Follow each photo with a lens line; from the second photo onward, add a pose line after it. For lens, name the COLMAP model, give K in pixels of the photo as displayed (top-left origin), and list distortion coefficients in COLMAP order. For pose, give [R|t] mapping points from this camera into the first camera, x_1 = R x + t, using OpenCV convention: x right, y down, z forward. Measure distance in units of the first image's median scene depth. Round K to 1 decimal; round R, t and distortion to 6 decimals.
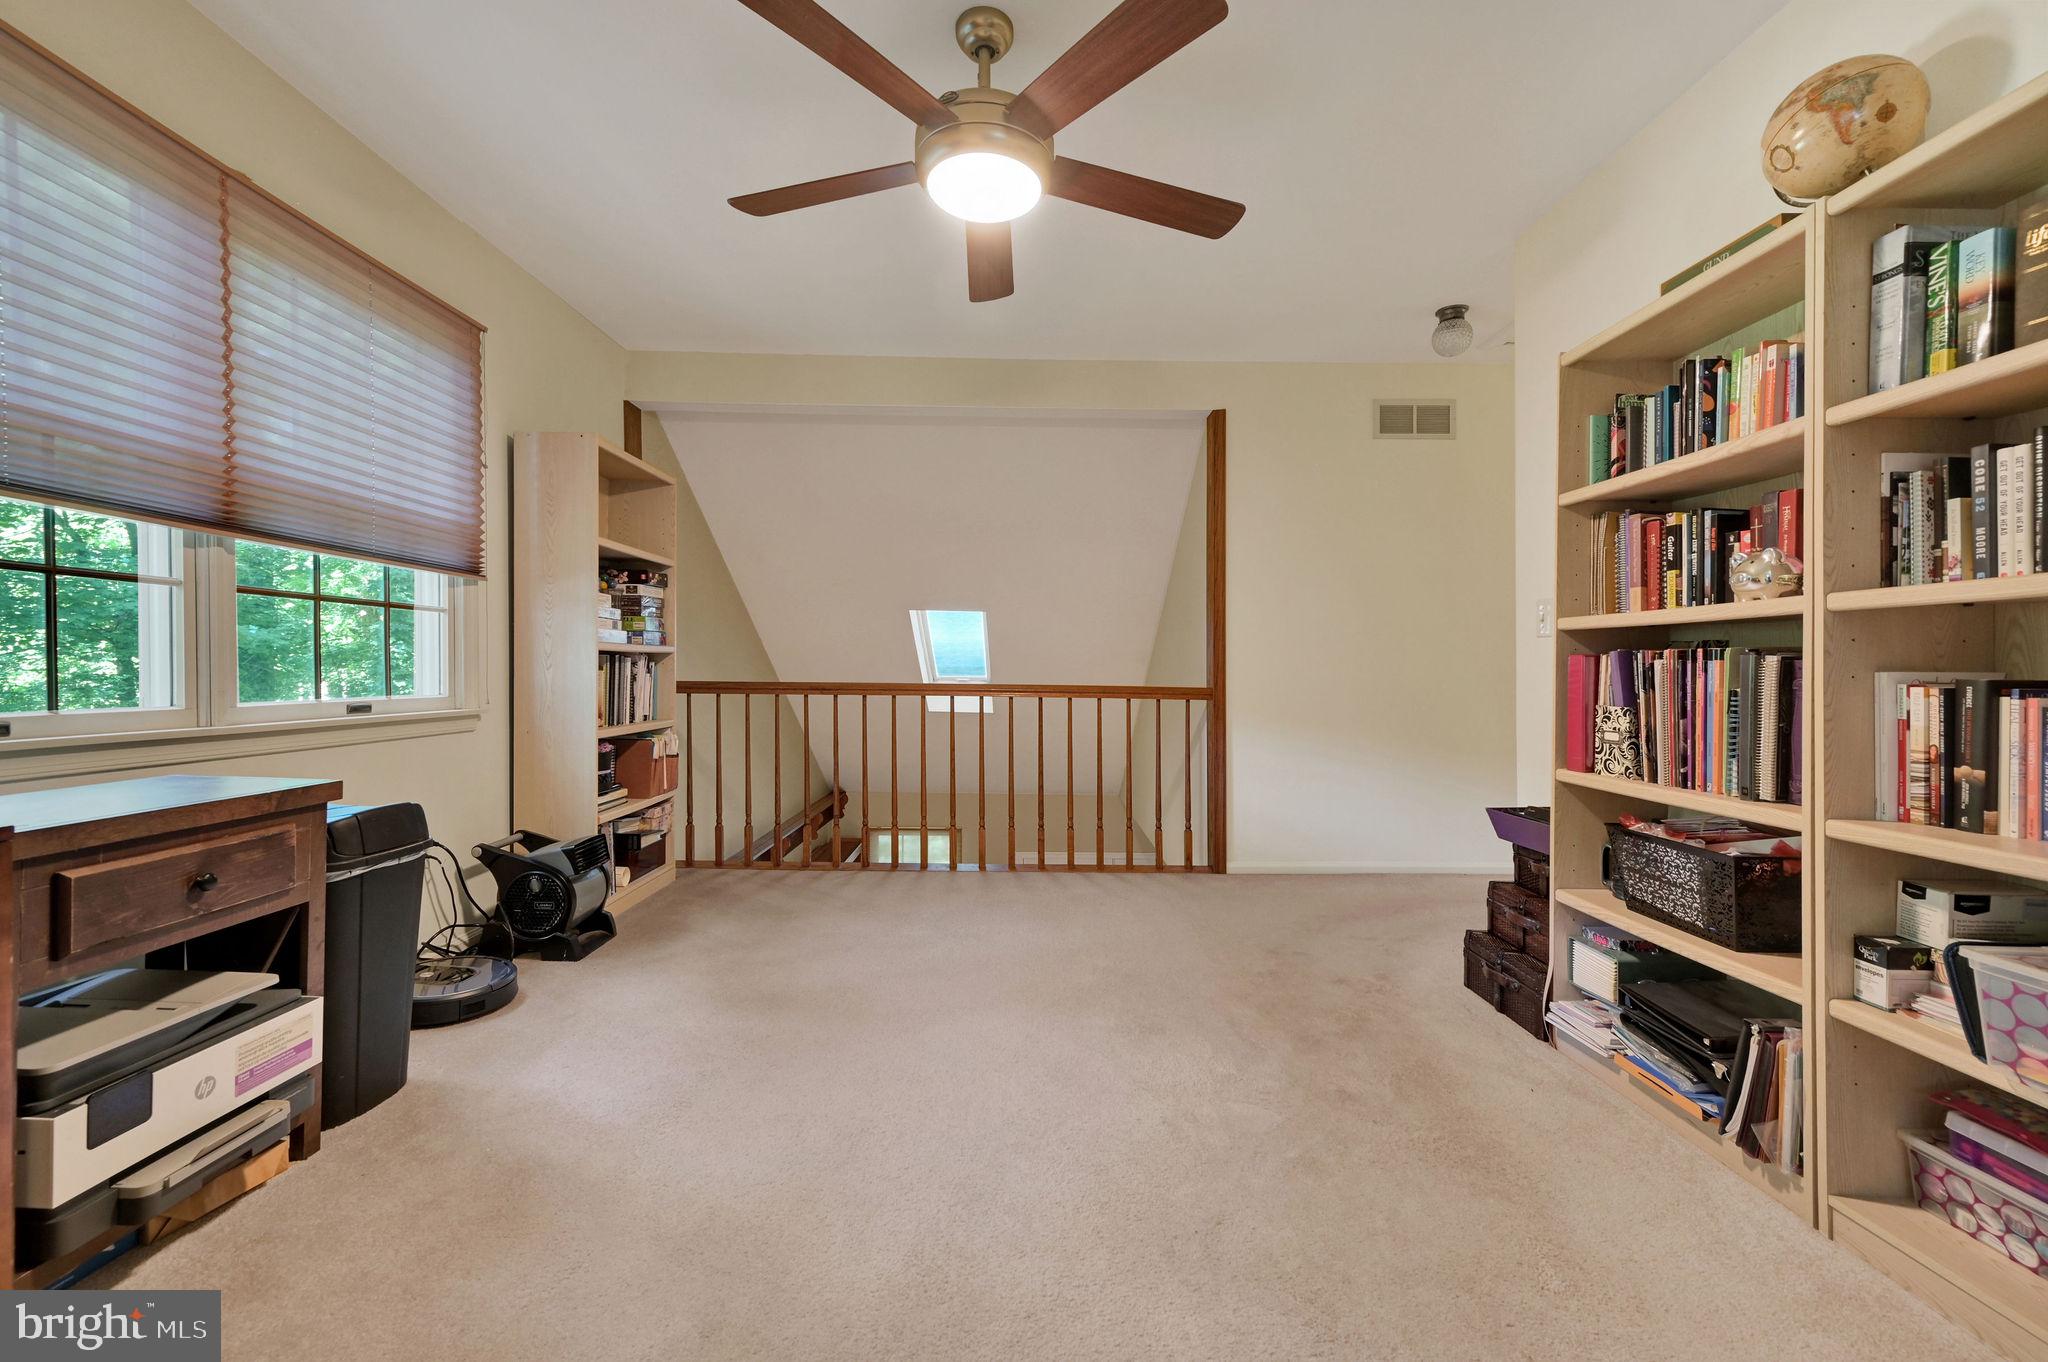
lens RADIAL K [[820.2, 0, 1022.6], [0, 820.2, 687.8], [0, 0, 1]] dist [-0.000896, -0.000223]
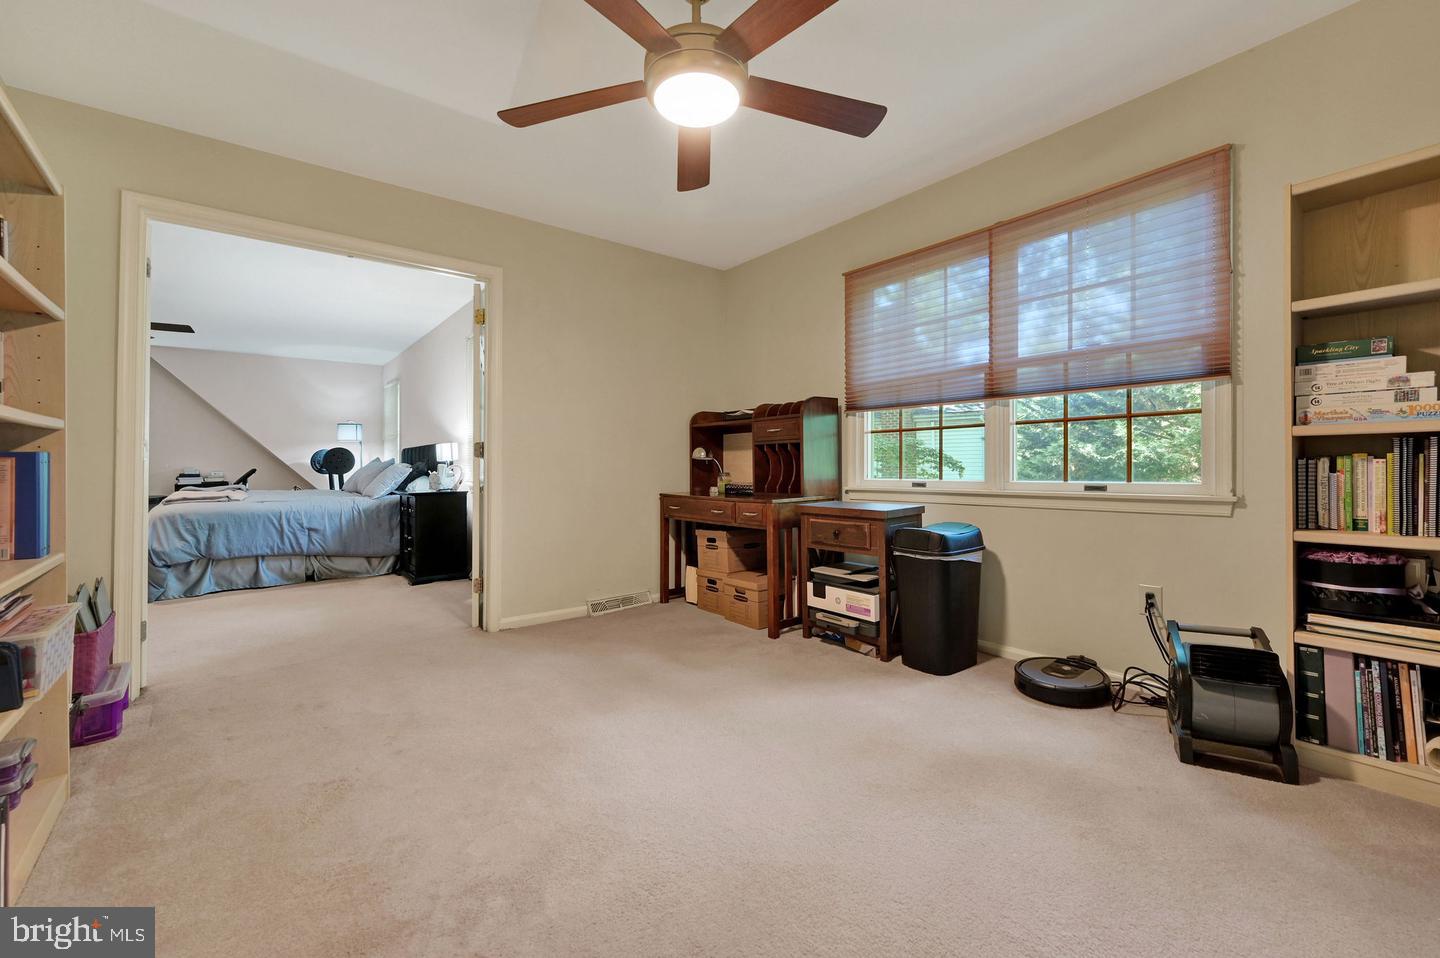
lens RADIAL K [[576.7, 0, 719.0], [0, 576.7, 483.8], [0, 0, 1]] dist [-0.000896, -0.000223]
pose [[-0.773795, 0.032935, -0.632580, 0.519204], [0.003292, 0.998843, 0.047977, -0.045051], [0.633428, 0.035042, -0.773008, 1.690204]]
